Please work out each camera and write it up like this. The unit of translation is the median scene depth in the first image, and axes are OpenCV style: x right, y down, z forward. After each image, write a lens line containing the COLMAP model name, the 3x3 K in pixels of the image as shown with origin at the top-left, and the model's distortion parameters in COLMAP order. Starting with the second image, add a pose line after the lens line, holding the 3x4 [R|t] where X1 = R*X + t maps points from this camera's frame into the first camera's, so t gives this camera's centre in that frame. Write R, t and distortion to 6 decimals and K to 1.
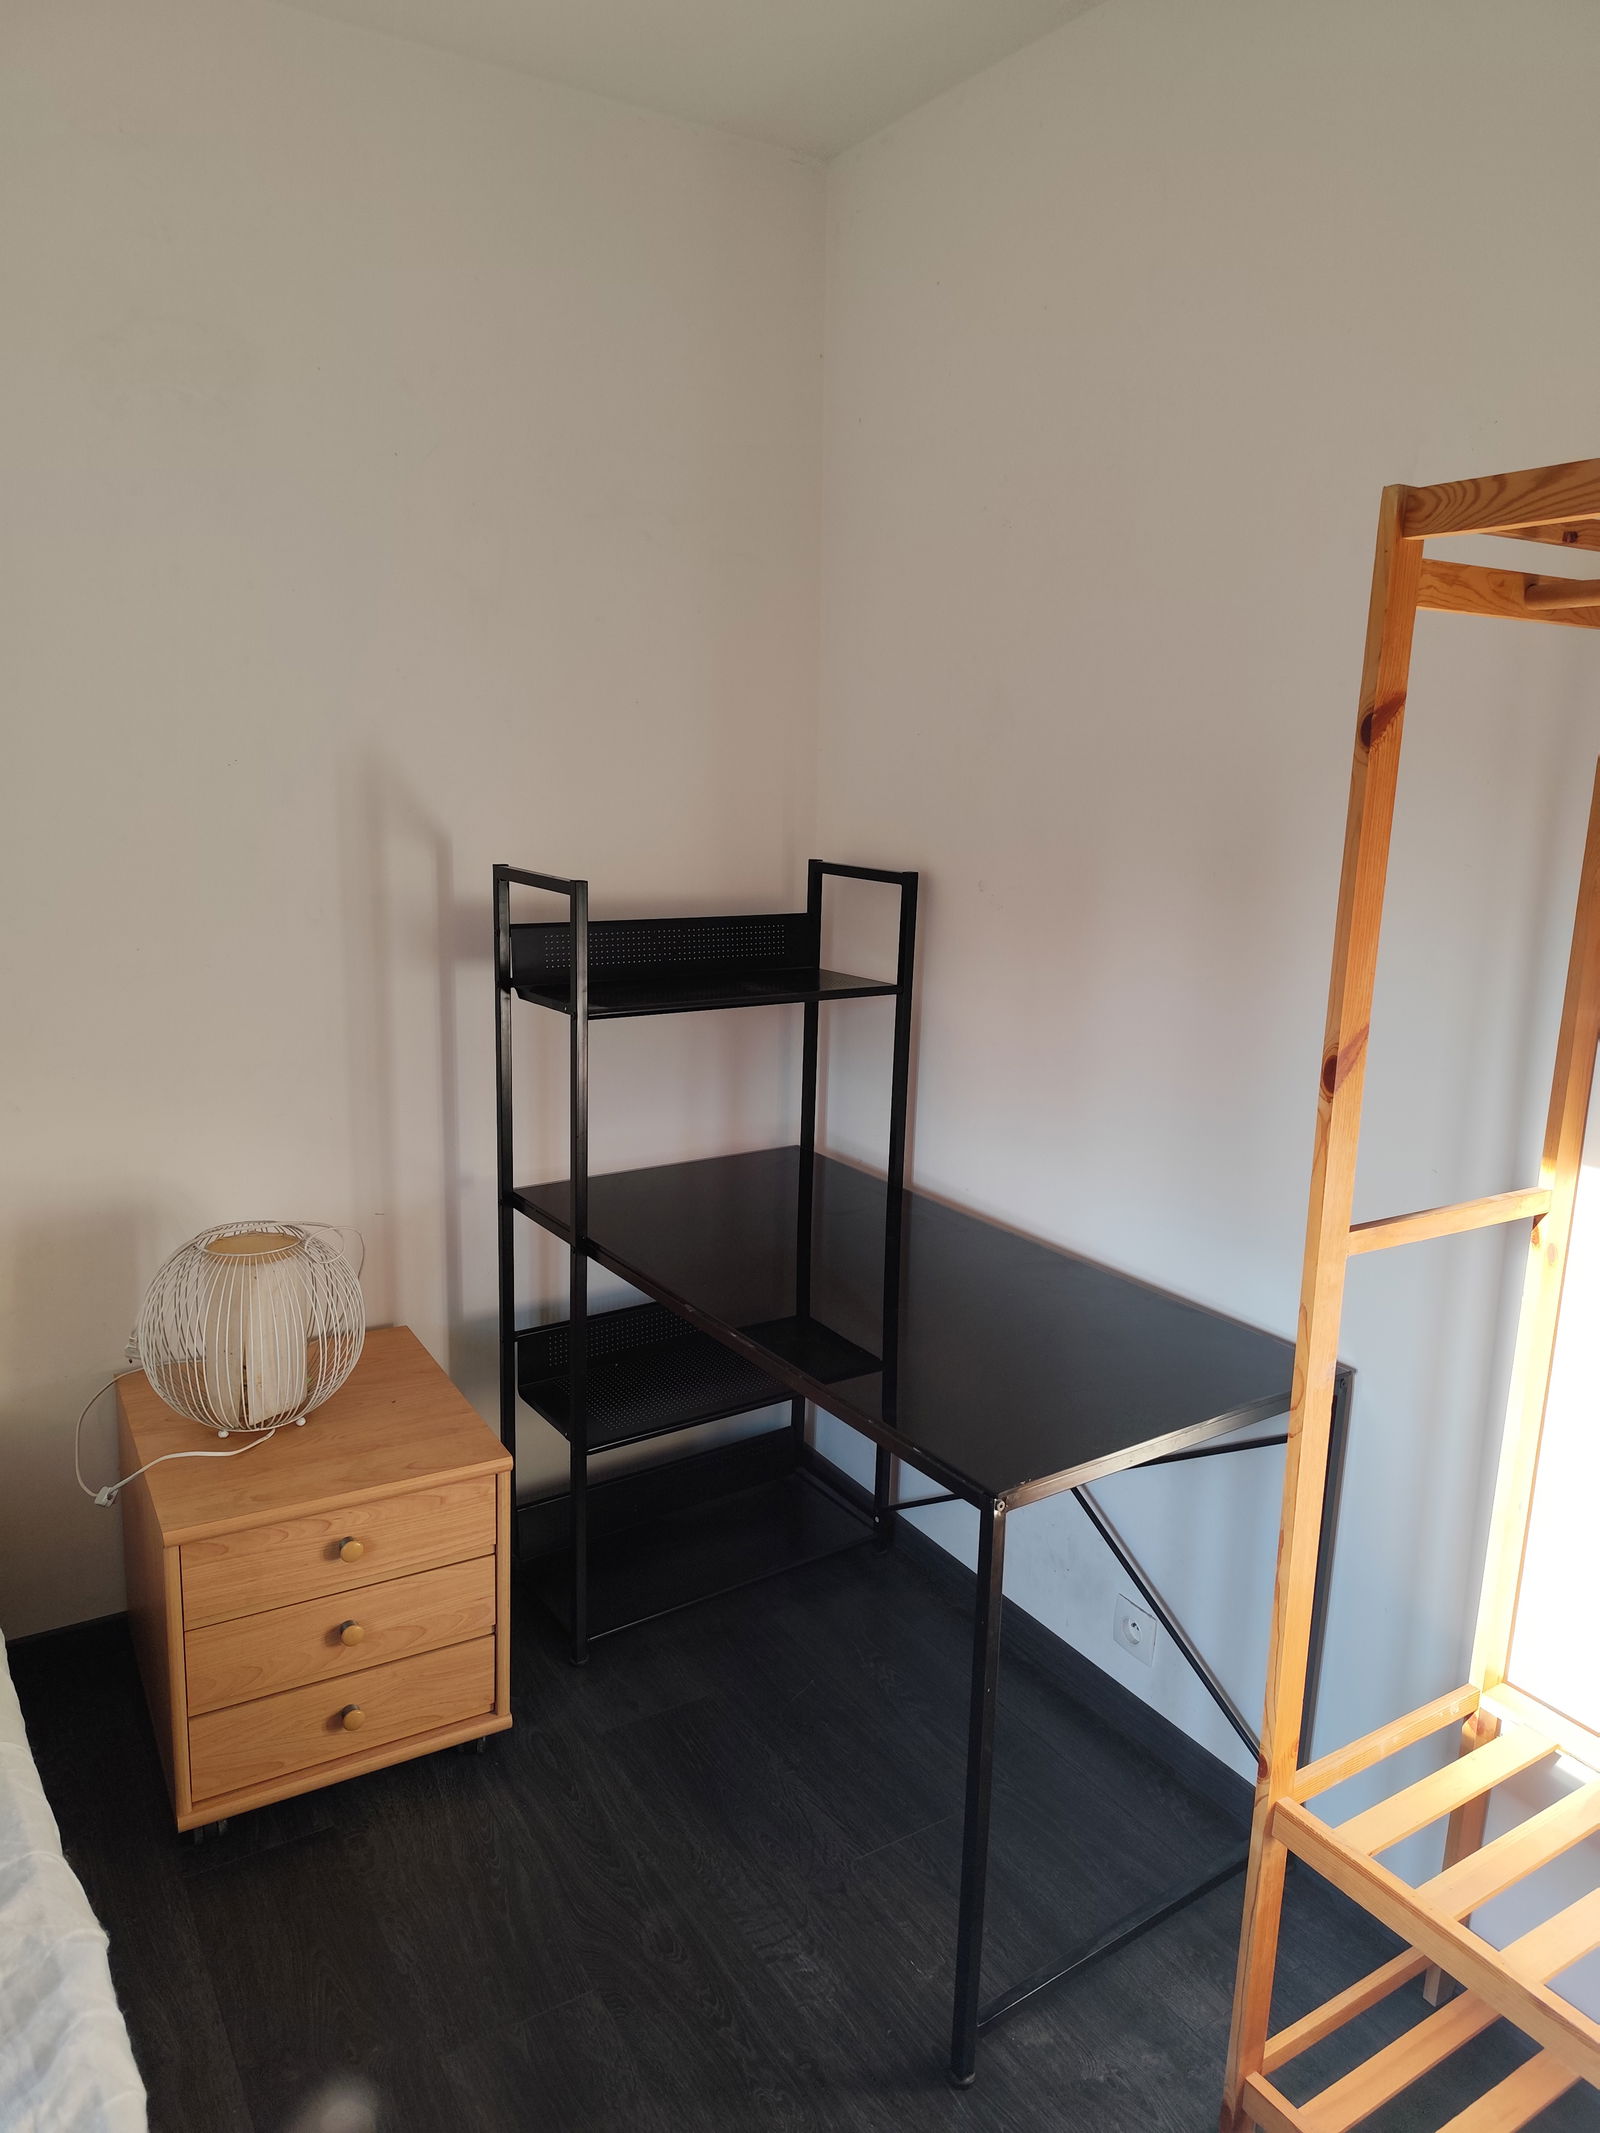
lens RADIAL K [[1448.6, 0, 814.8], [0, 1448.6, 1064.9], [0, 0, 1]] dist [0.051899, -0.060693]
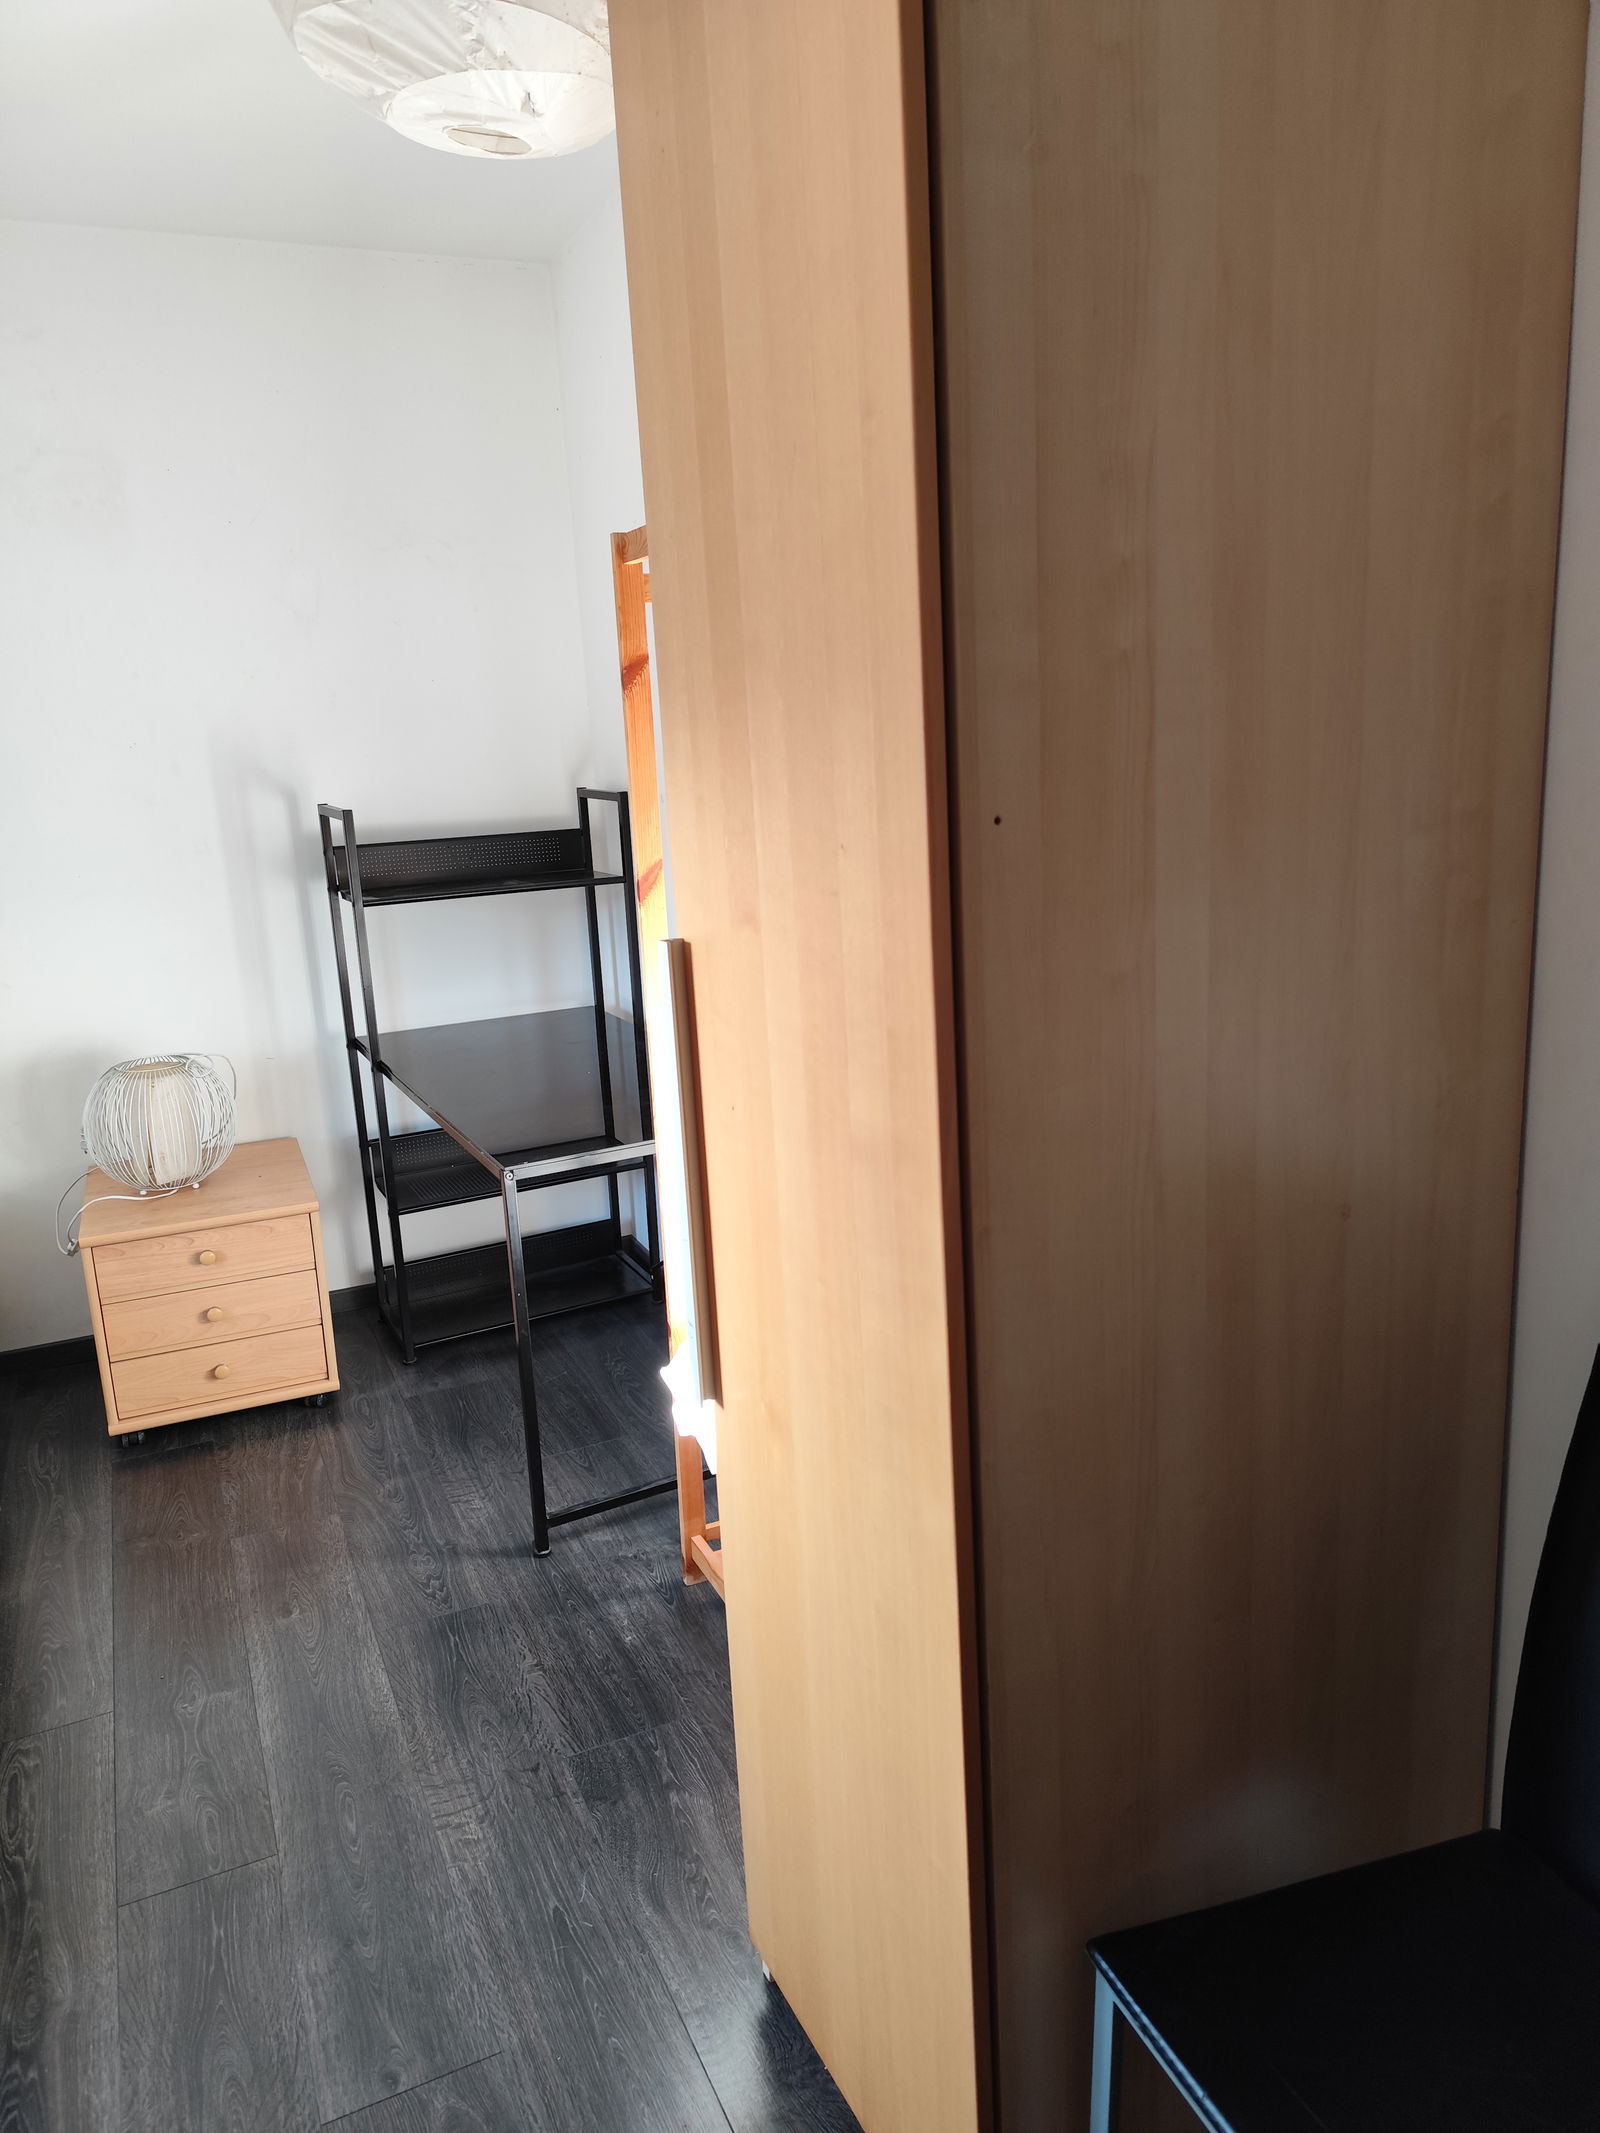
lens RADIAL K [[1415.0, 0, 800.0], [0, 1415.0, 1066.5], [0, 0, 1]] dist [0.030884, -0.062764]
pose [[0.990439, -0.037549, -0.132743, 0.468197], [0.042945, 0.998354, 0.038022, 0.095390], [0.131097, -0.043359, 0.990421, -0.357153]]
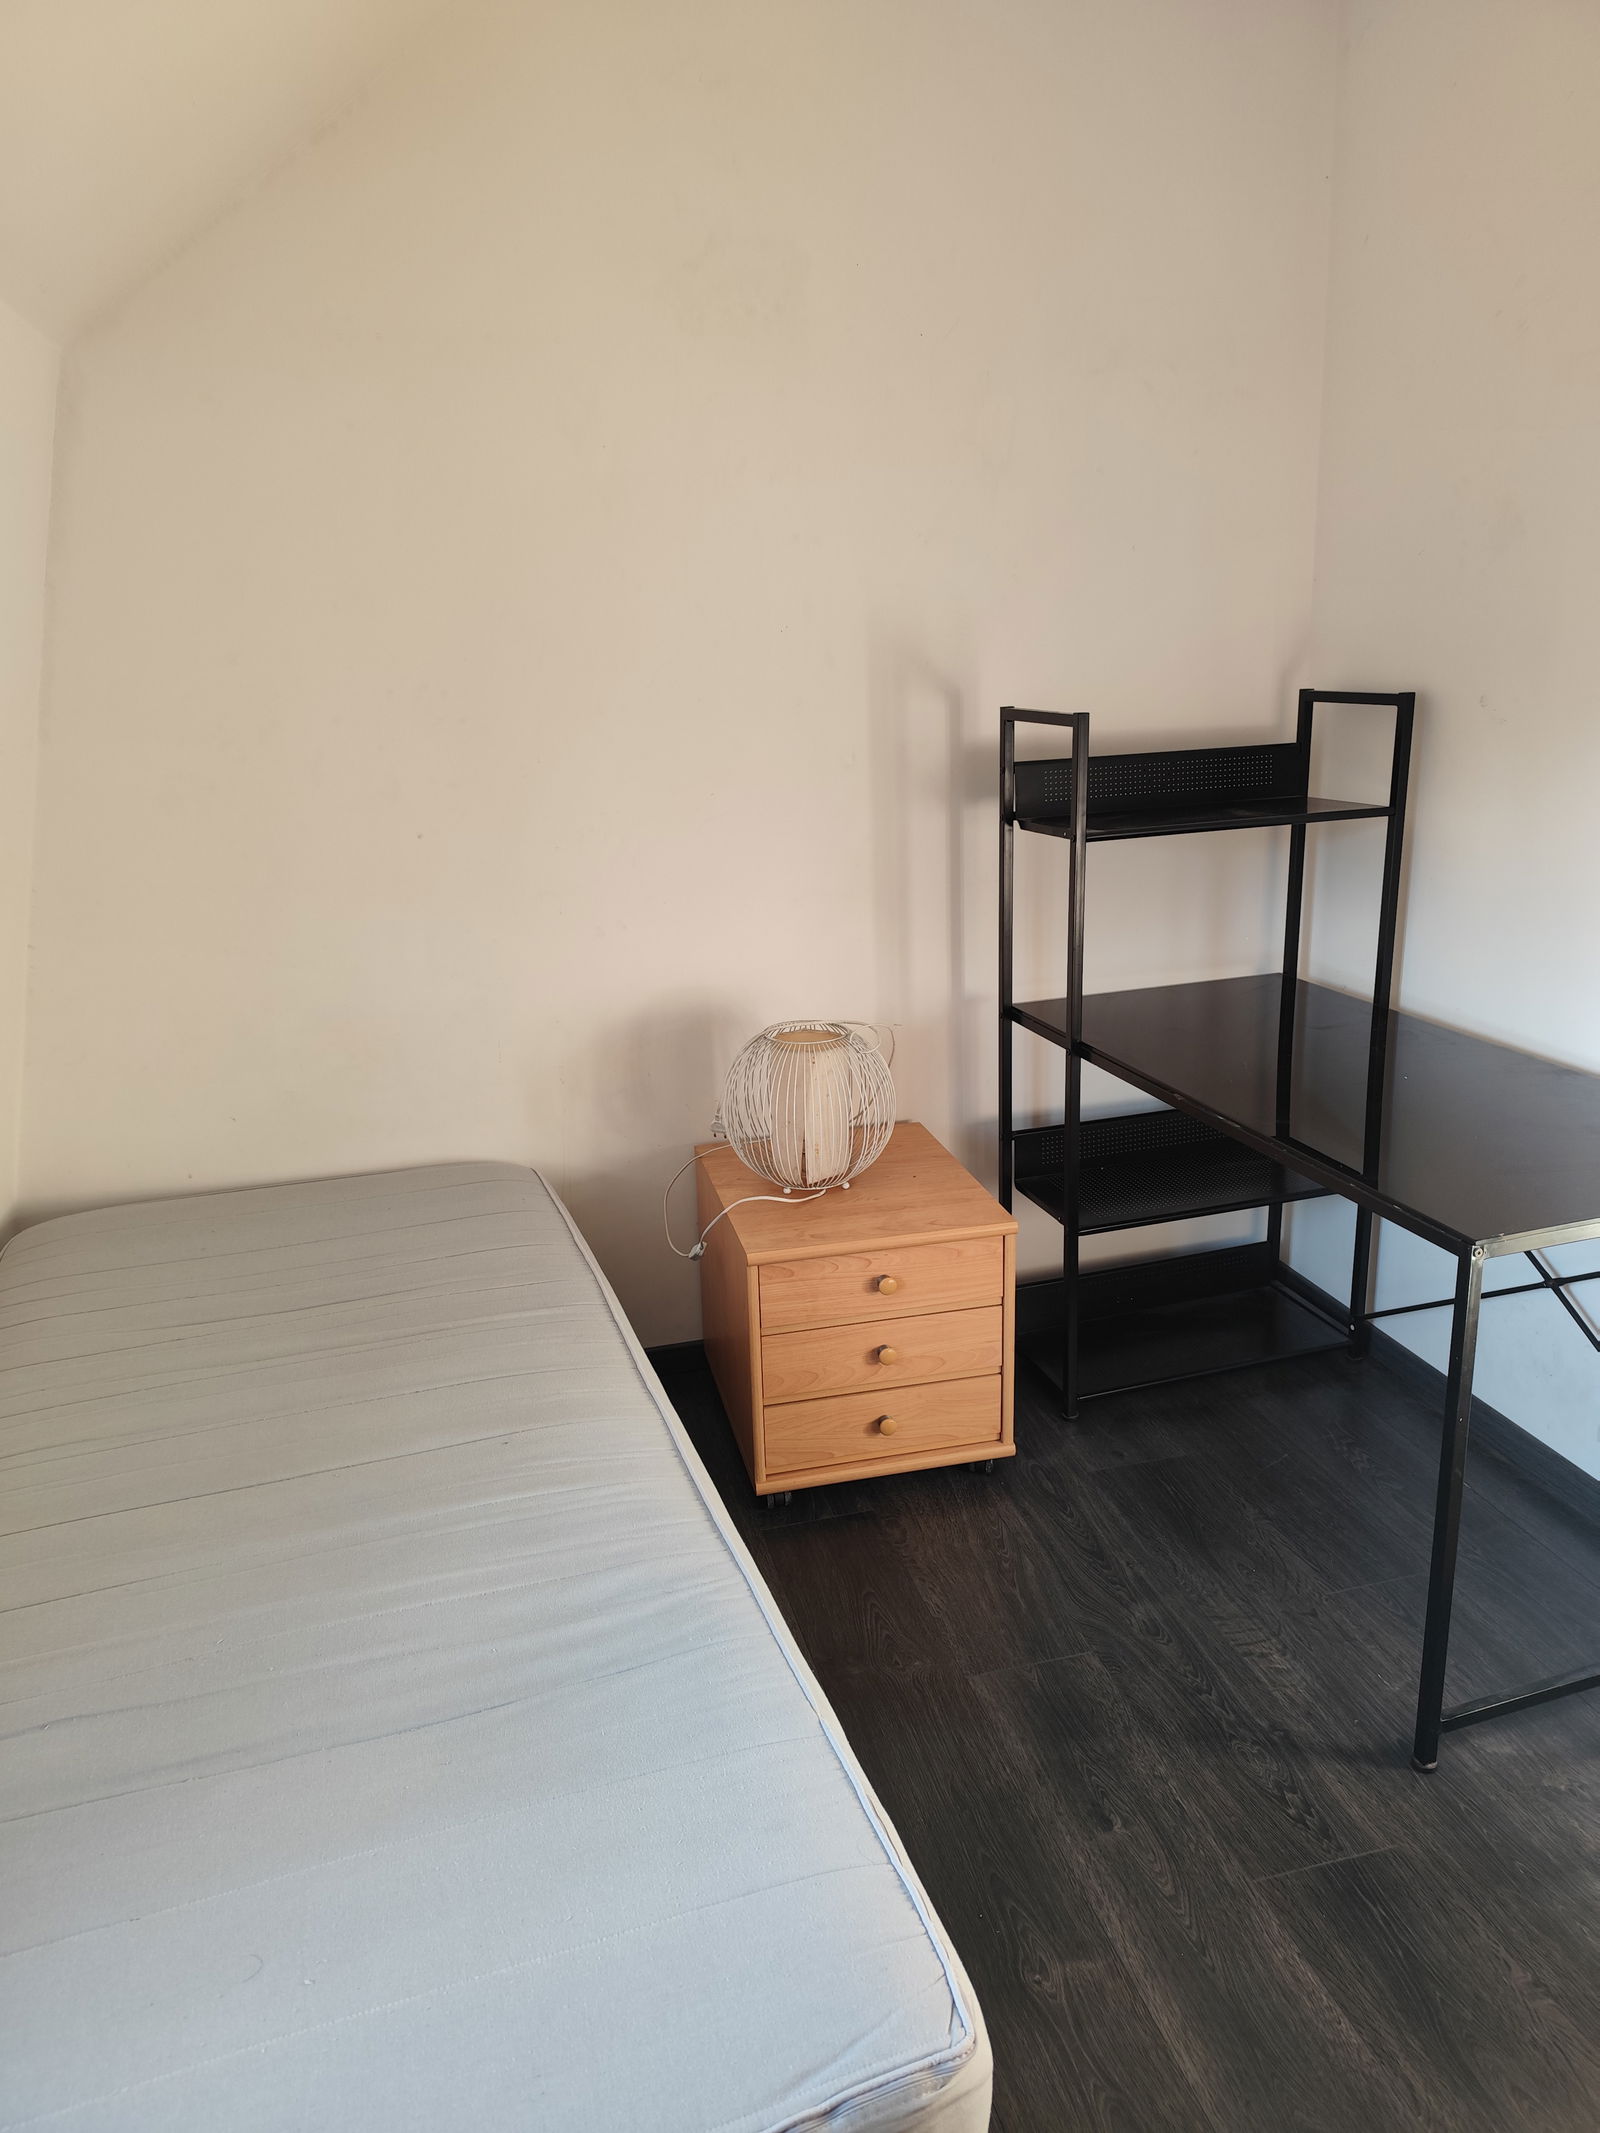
lens RADIAL K [[1448.6, 0, 814.8], [0, 1448.6, 1064.9], [0, 0, 1]] dist [0.051899, -0.060693]
pose [[0.950920, 0.021925, -0.308659, -0.007583], [0.002824, 0.996830, 0.079508, 0.051053], [0.309424, -0.076477, 0.947844, -0.132159]]
